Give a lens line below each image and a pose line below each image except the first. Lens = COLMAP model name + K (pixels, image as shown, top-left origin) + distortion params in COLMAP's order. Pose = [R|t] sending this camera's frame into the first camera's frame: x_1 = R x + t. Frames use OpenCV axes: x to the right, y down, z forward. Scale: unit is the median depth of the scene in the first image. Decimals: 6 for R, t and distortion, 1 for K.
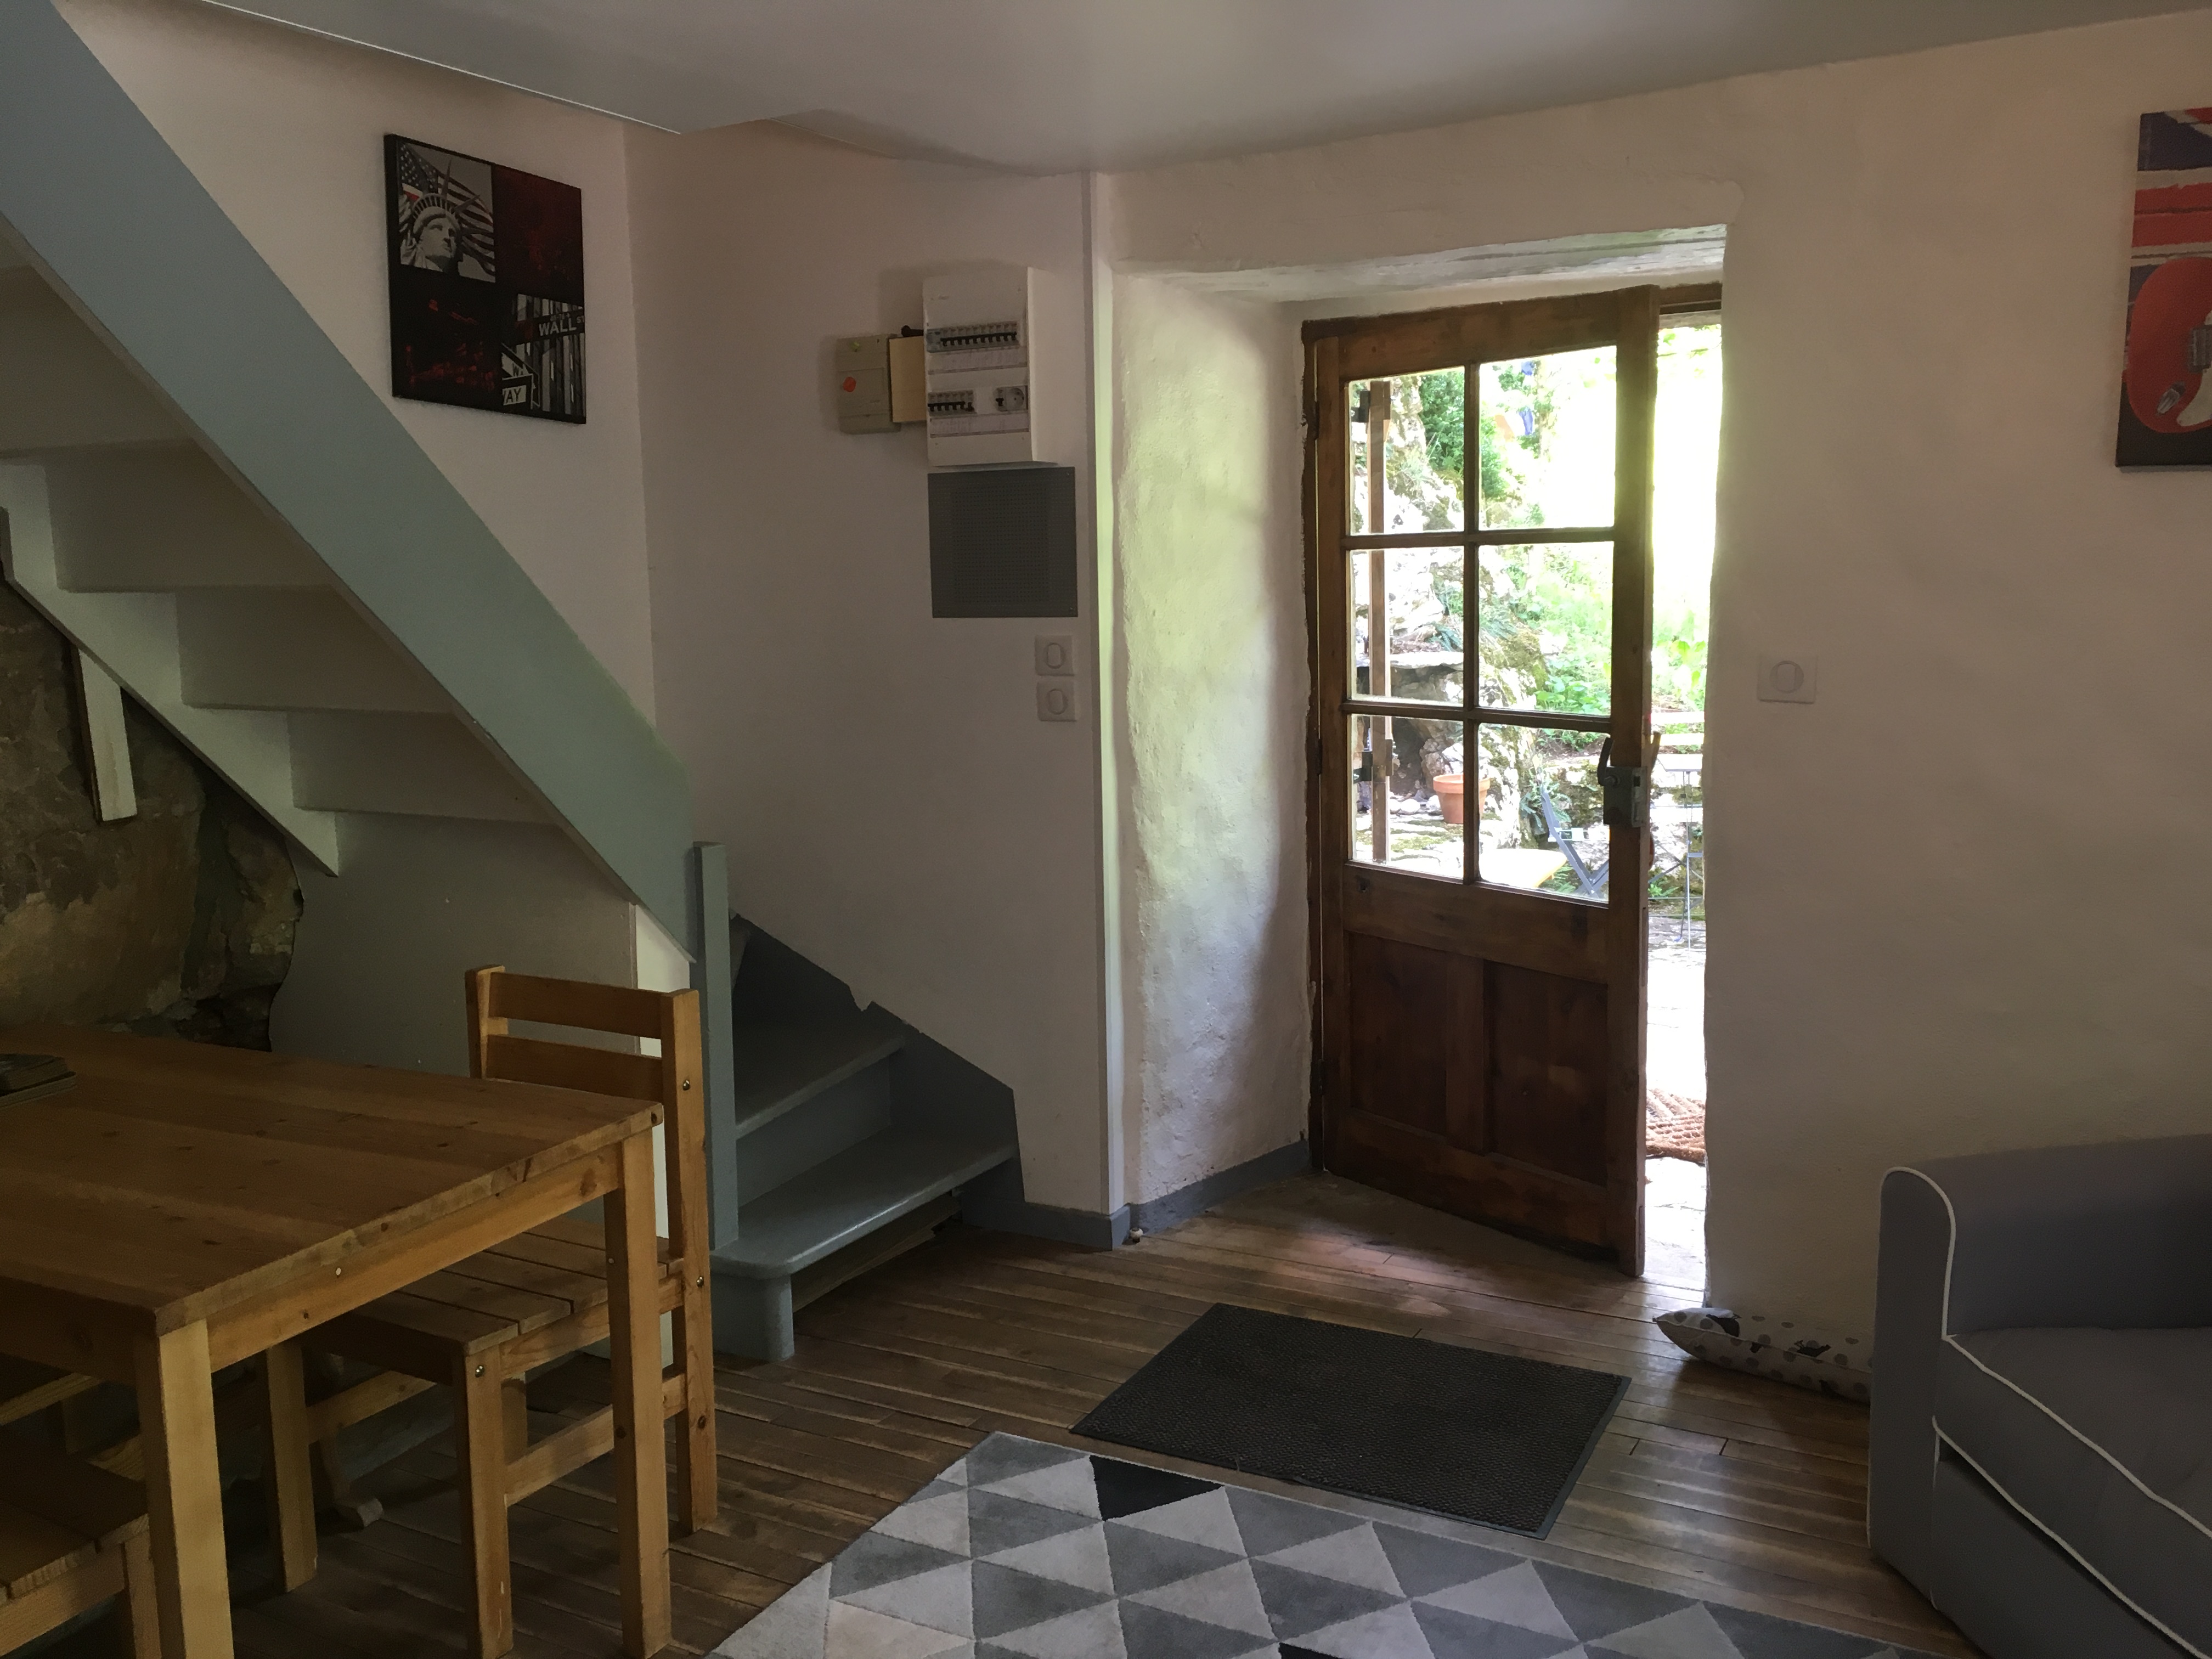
lens RADIAL K [[1881.6, 0, 1116.8], [0, 1881.6, 828.4], [0, 0, 1]] dist [0.068931, -0.107561]
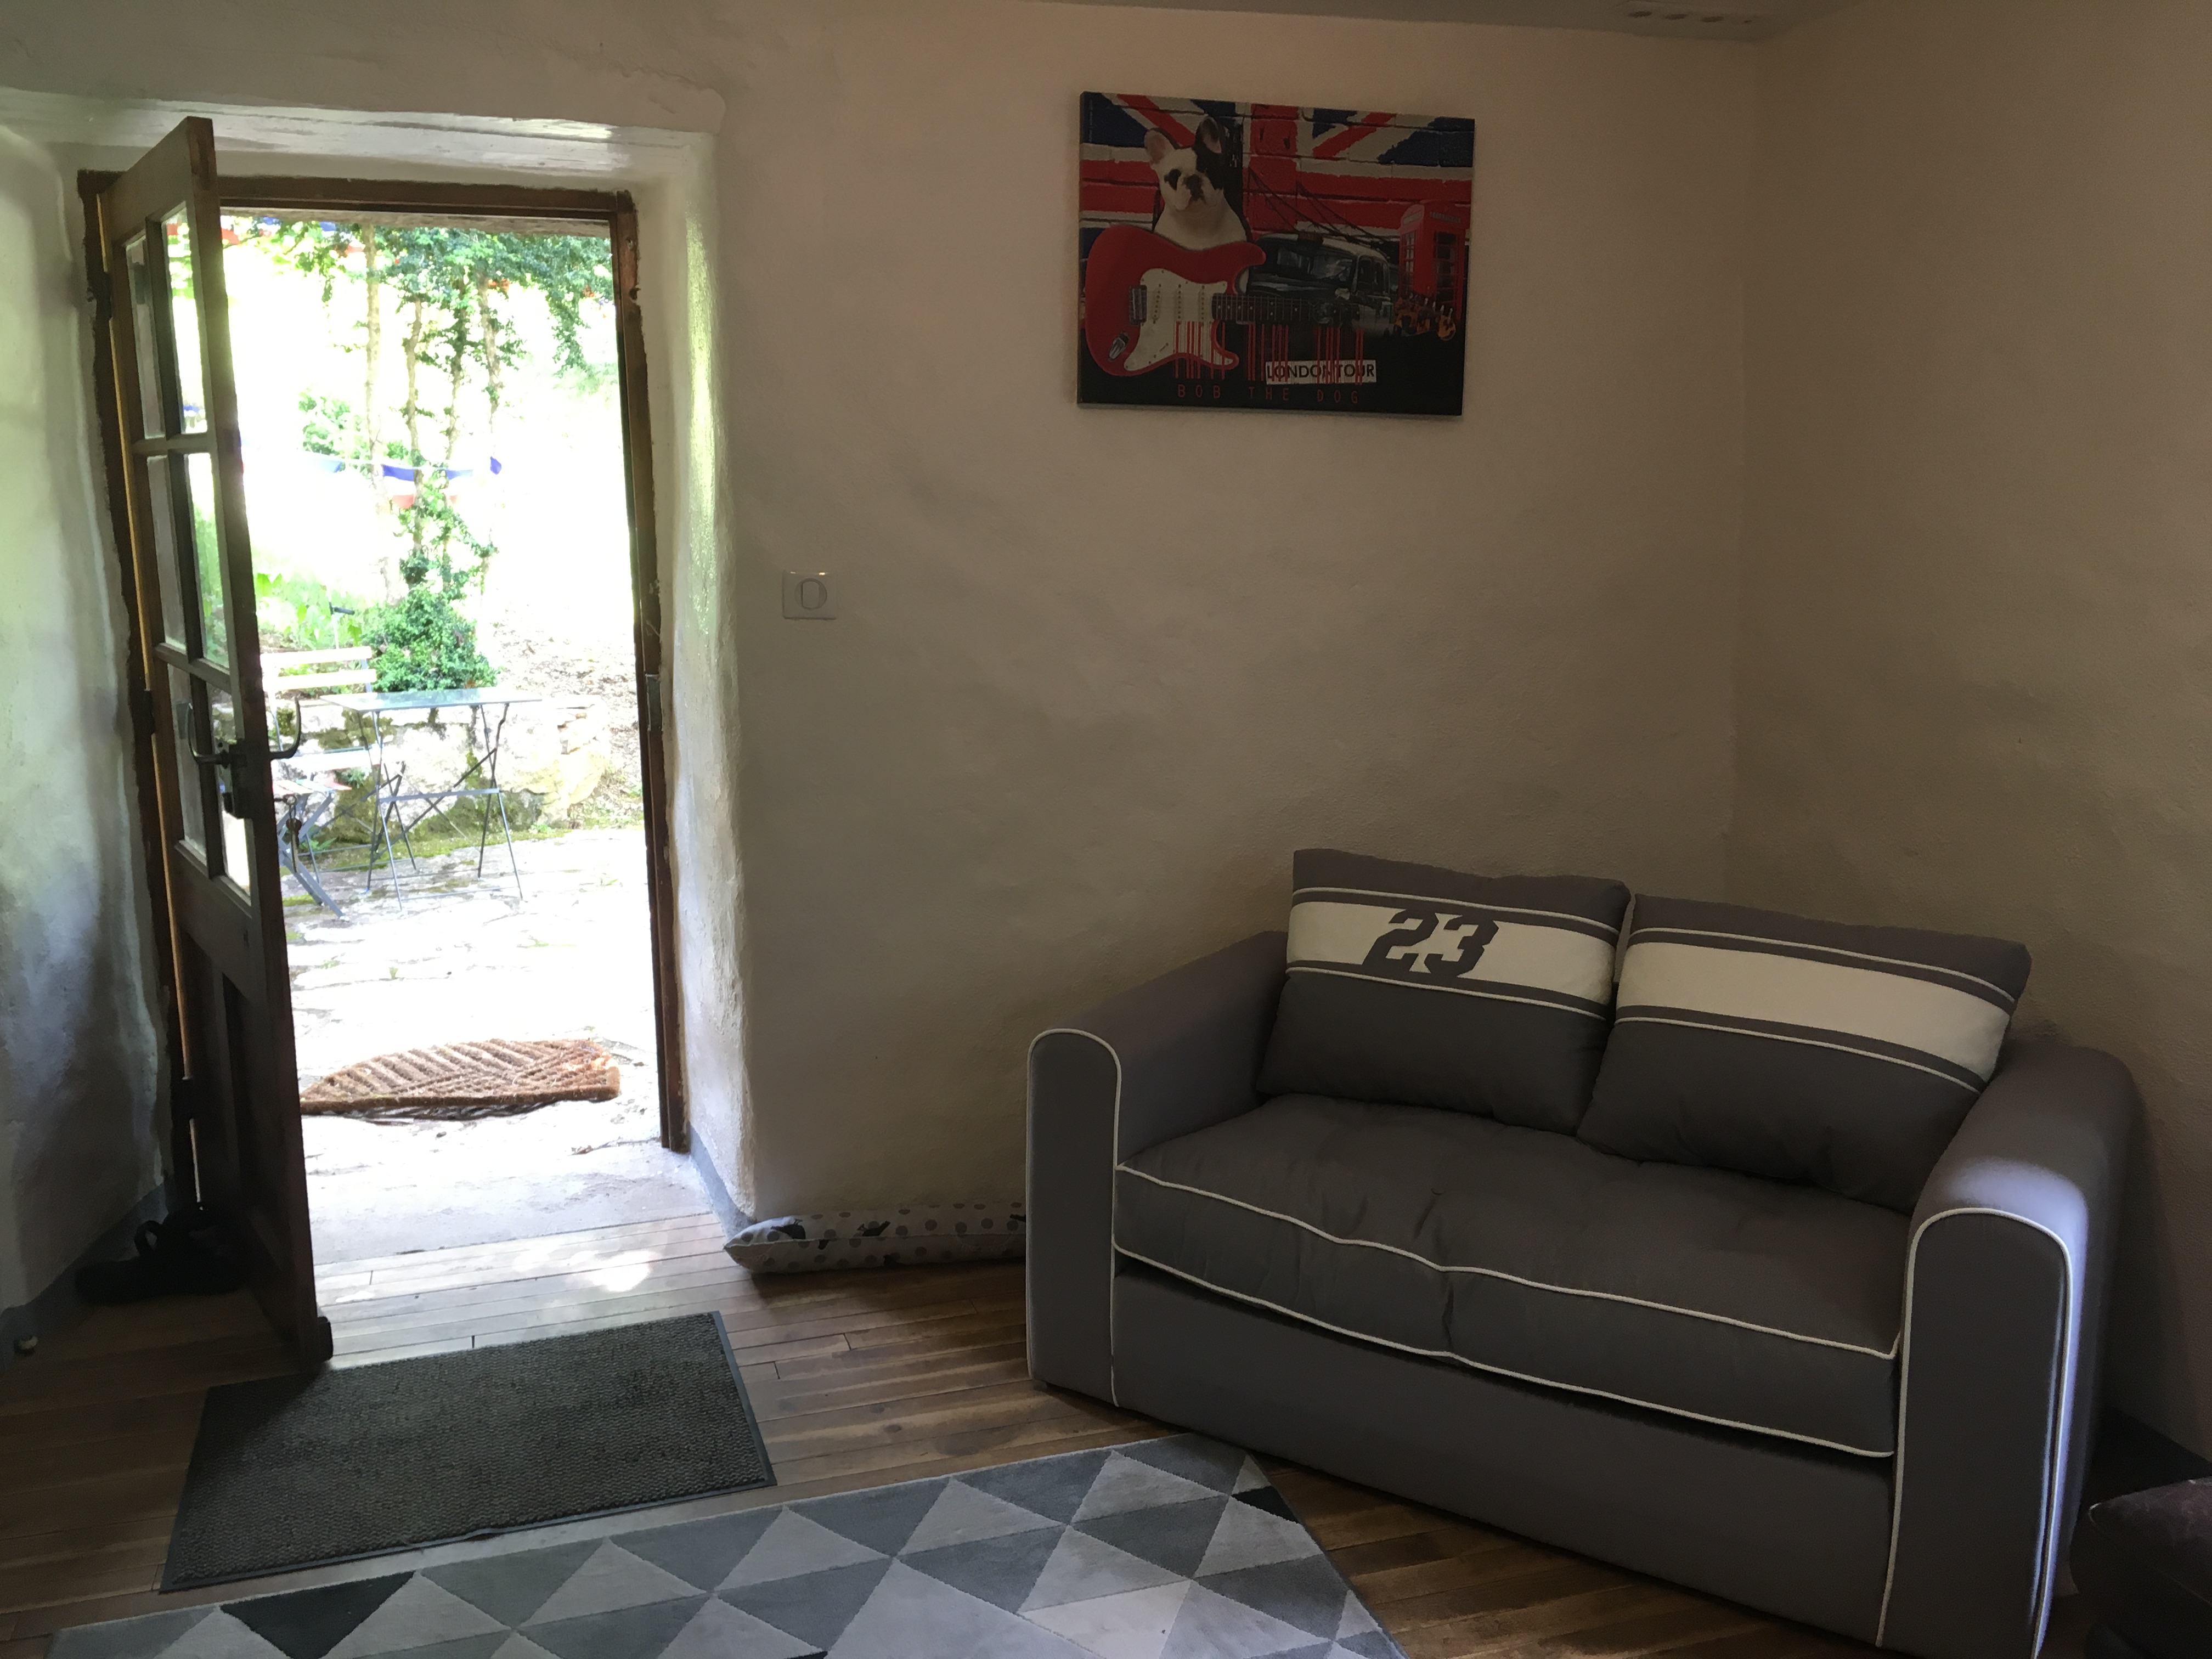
lens RADIAL K [[1881.6, 0, 1116.1], [0, 1881.6, 828.7], [0, 0, 1]] dist [0.068931, -0.107561]
pose [[0.680848, -0.114233, 0.723461, -0.306360], [0.091638, 0.993287, 0.070598, -0.011277], [-0.726669, 0.018230, 0.686746, 0.190622]]
